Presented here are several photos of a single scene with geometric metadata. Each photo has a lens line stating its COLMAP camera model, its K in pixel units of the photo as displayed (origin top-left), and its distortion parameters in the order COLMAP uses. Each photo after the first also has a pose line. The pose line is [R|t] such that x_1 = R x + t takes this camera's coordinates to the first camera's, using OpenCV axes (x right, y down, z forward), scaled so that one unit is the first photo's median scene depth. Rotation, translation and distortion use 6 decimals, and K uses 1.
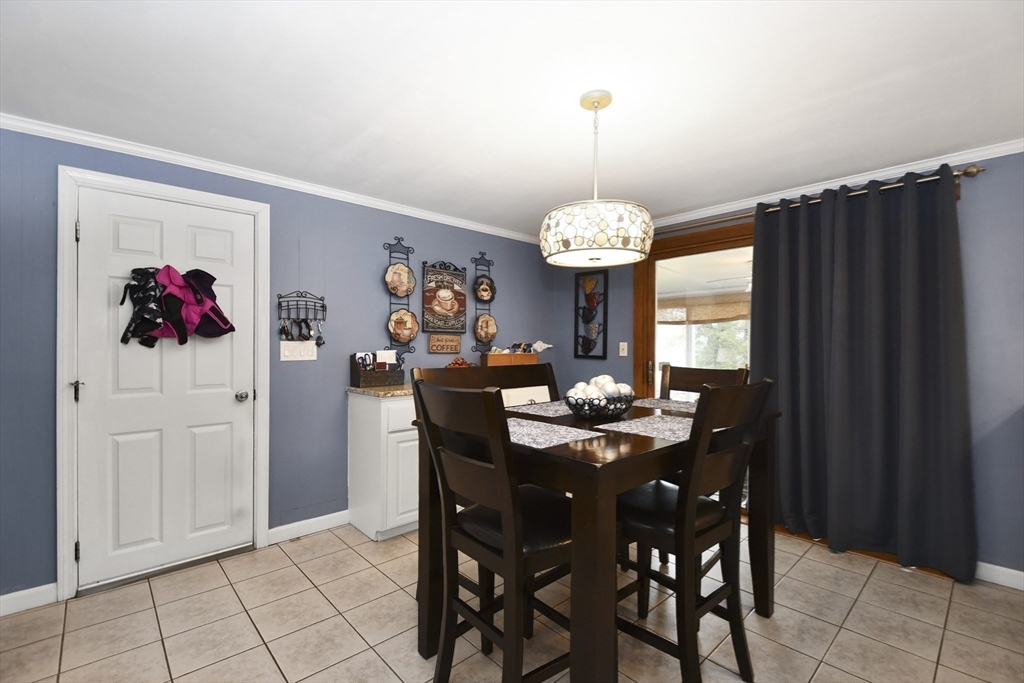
lens RADIAL K [[449.2, 0, 513.3], [0, 449.2, 342.0], [0, 0, 1]] dist [0.022590, -0.017696]
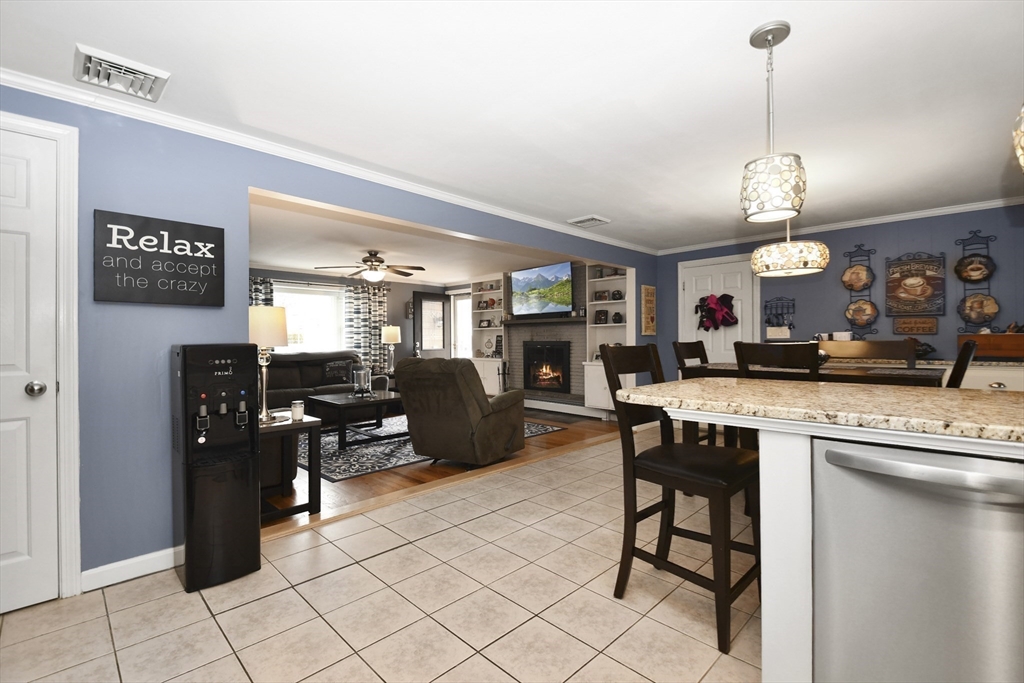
lens RADIAL K [[449.2, 0, 513.1], [0, 449.2, 336.5], [0, 0, 1]] dist [0.022590, -0.017696]
pose [[0.040801, -0.006272, -0.999148, 1.171448], [0.012382, 0.999907, -0.005771, 0.031479], [0.999091, -0.012136, 0.040875, -0.061024]]
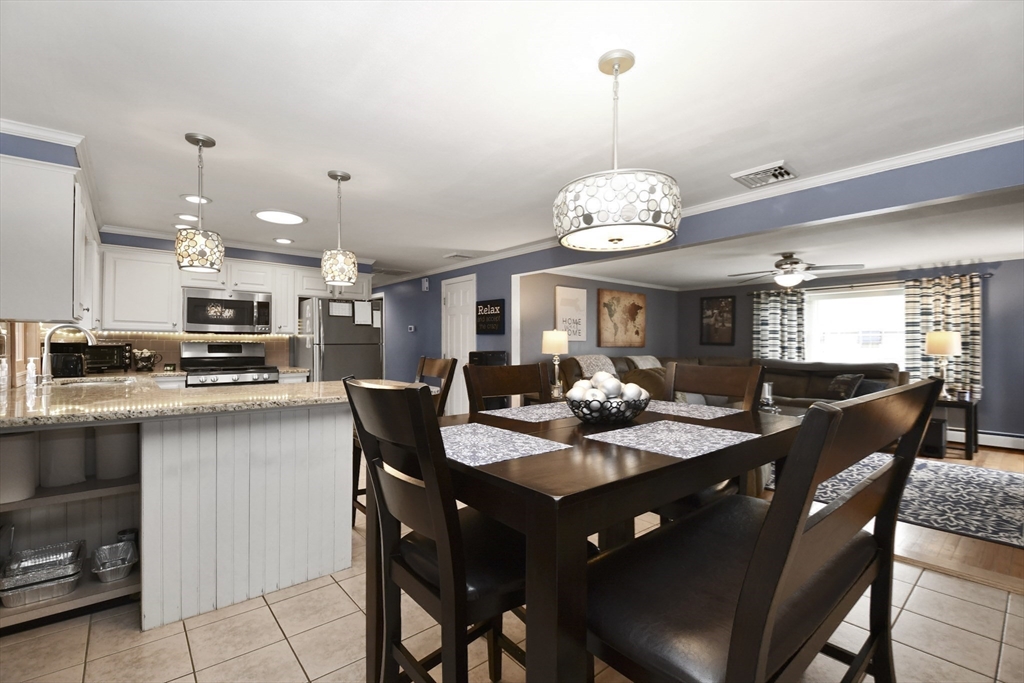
lens RADIAL K [[449.2, 0, 513.1], [0, 449.2, 347.1], [0, 0, 1]] dist [0.022590, -0.017696]
pose [[-0.999274, -0.002446, 0.038024, 0.217854], [-0.002479, 0.999997, -0.000796, 0.017837], [-0.038022, -0.000890, -0.999276, 1.232242]]
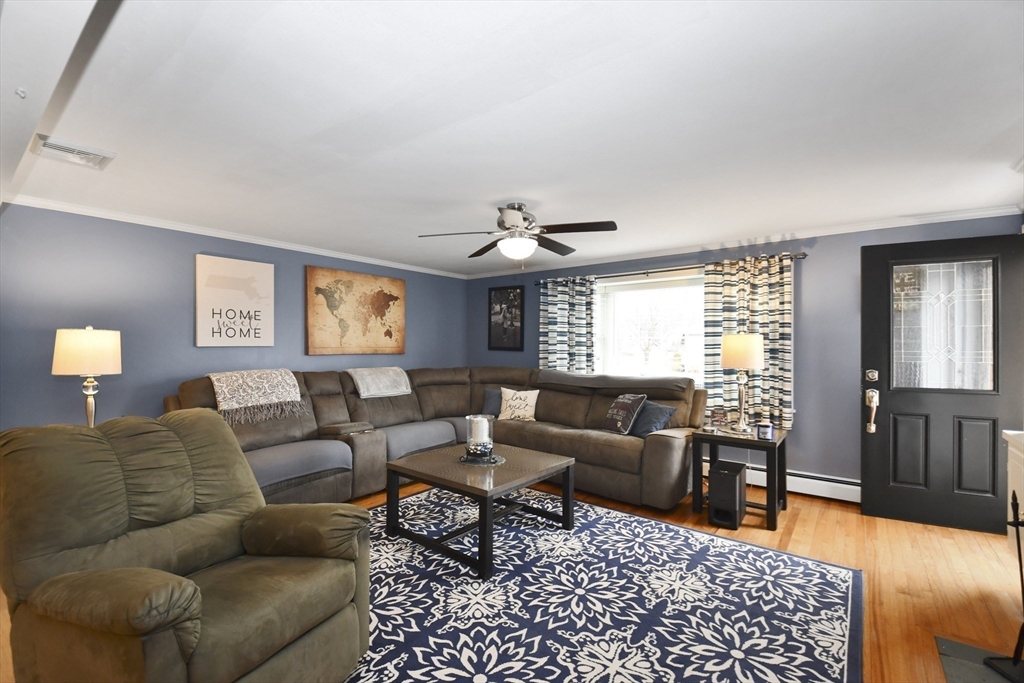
lens RADIAL K [[449.2, 0, 508.7], [0, 449.2, 348.8], [0, 0, 1]] dist [0.022590, -0.017696]
pose [[-0.986263, -0.000885, -0.165181, -0.593037], [-0.001005, 0.999999, 0.000644, -0.009482], [0.165180, 0.000801, -0.986263, 0.479542]]
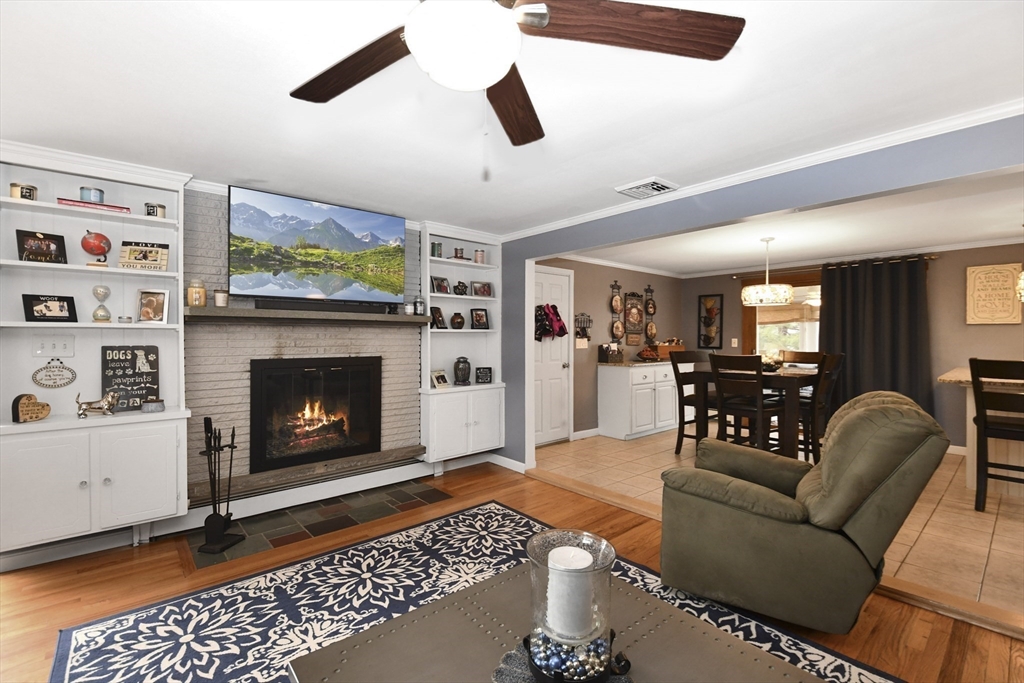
lens RADIAL K [[449.2, 0, 510.7], [0, 449.2, 336.9], [0, 0, 1]] dist [0.022590, -0.017696]
pose [[0.999208, 0.000352, -0.039782, -0.699336], [-0.000235, 0.999996, 0.002955, -0.014142], [0.039783, -0.002944, 0.999204, -0.945116]]
